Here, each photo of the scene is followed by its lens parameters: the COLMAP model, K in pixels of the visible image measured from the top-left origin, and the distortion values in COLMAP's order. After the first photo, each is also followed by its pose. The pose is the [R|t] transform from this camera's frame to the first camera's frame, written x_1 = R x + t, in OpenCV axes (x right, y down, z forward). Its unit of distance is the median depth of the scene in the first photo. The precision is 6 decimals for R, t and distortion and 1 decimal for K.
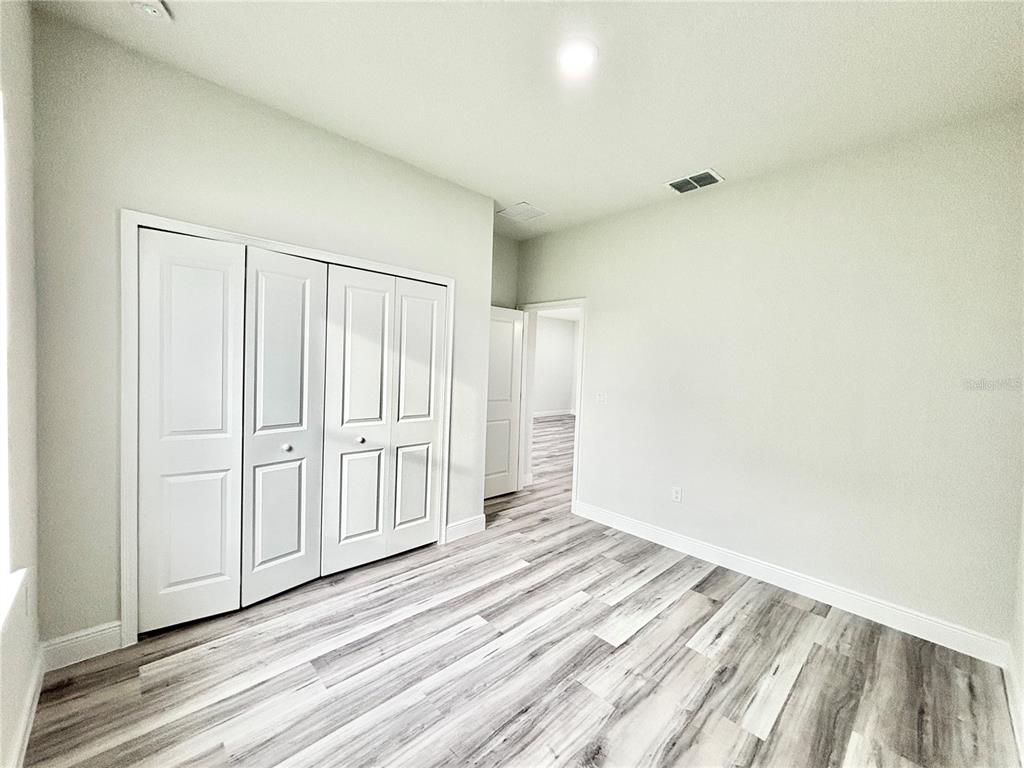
lens RADIAL K [[409.8, 0, 512.0], [0, 409.8, 381.2], [0, 0, 1]] dist [-0.001133, 0.007949]
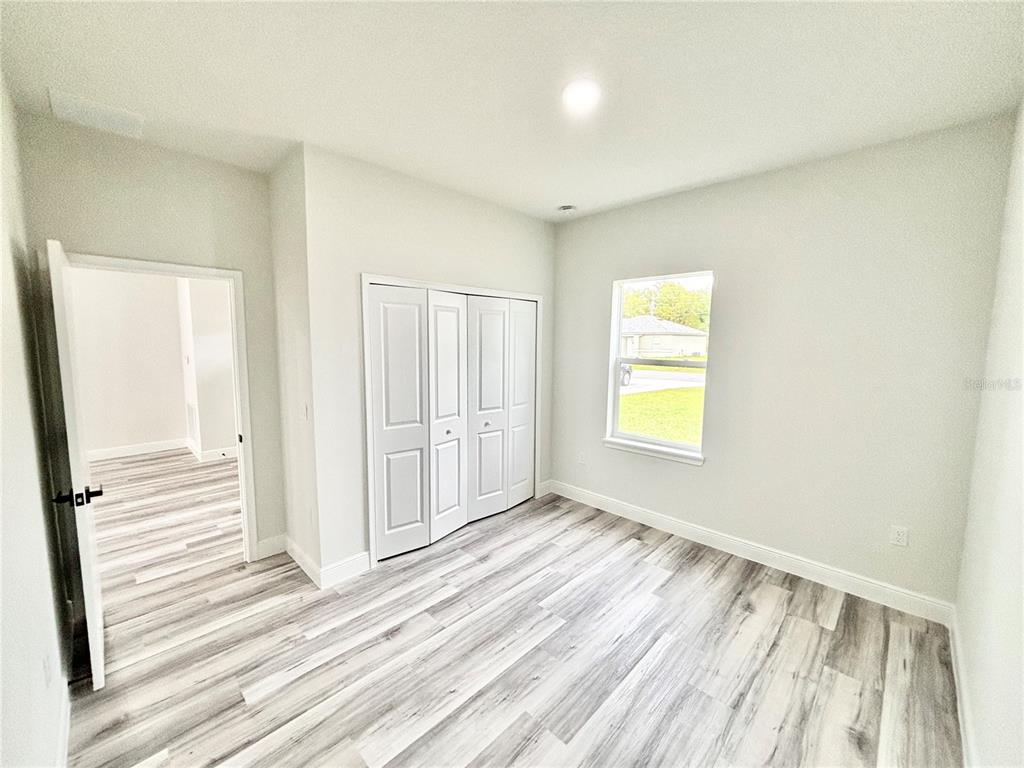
lens RADIAL K [[409.1, 0, 512.0], [0, 409.1, 384.0], [0, 0, 1]] dist [-0.000086, -0.000345]
pose [[0.996187, -0.060199, 0.063141, -0.205437], [0.059620, 0.998160, 0.011014, 0.001347], [-0.063688, -0.007207, 0.997944, -0.187115]]
